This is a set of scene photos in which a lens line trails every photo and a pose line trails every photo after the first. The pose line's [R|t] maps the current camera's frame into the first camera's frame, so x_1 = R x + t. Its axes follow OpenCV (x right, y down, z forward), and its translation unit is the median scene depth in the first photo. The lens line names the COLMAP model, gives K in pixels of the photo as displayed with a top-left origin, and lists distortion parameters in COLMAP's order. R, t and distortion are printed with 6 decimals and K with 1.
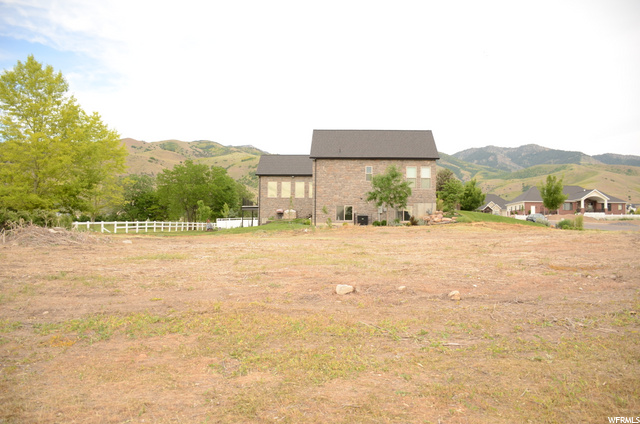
lens RADIAL K [[496.3, 0, 320.0], [0, 496.3, 212.0], [0, 0, 1]] dist [-0.083880, 0.001767]
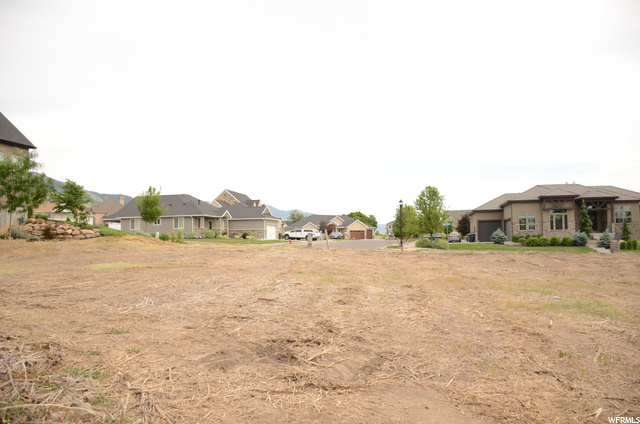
lens RADIAL K [[496.3, 0, 320.0], [0, 496.3, 212.0], [0, 0, 1]] dist [-0.083880, 0.001767]
pose [[0.144279, 0.046848, 0.988427, -0.401790], [-0.032966, 0.998552, -0.042516, 0.005143], [-0.988988, -0.026450, 0.145614, 0.476245]]
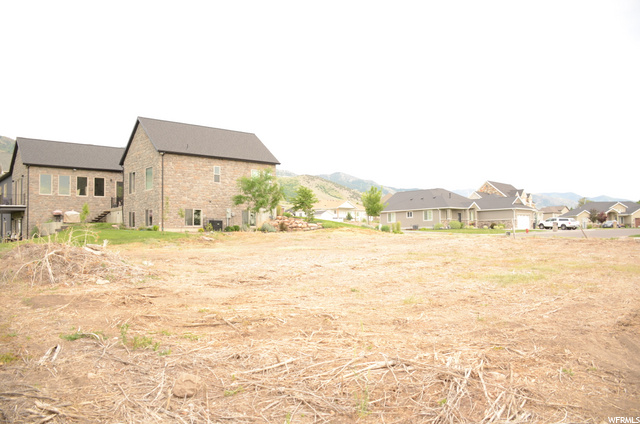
lens RADIAL K [[496.3, 0, 320.0], [0, 496.3, 212.0], [0, 0, 1]] dist [-0.083880, 0.001767]
pose [[0.719678, 0.014547, 0.694155, -0.396223], [-0.012465, 0.999890, -0.008031, -0.003067], [-0.694196, -0.002873, 0.719781, 0.213621]]
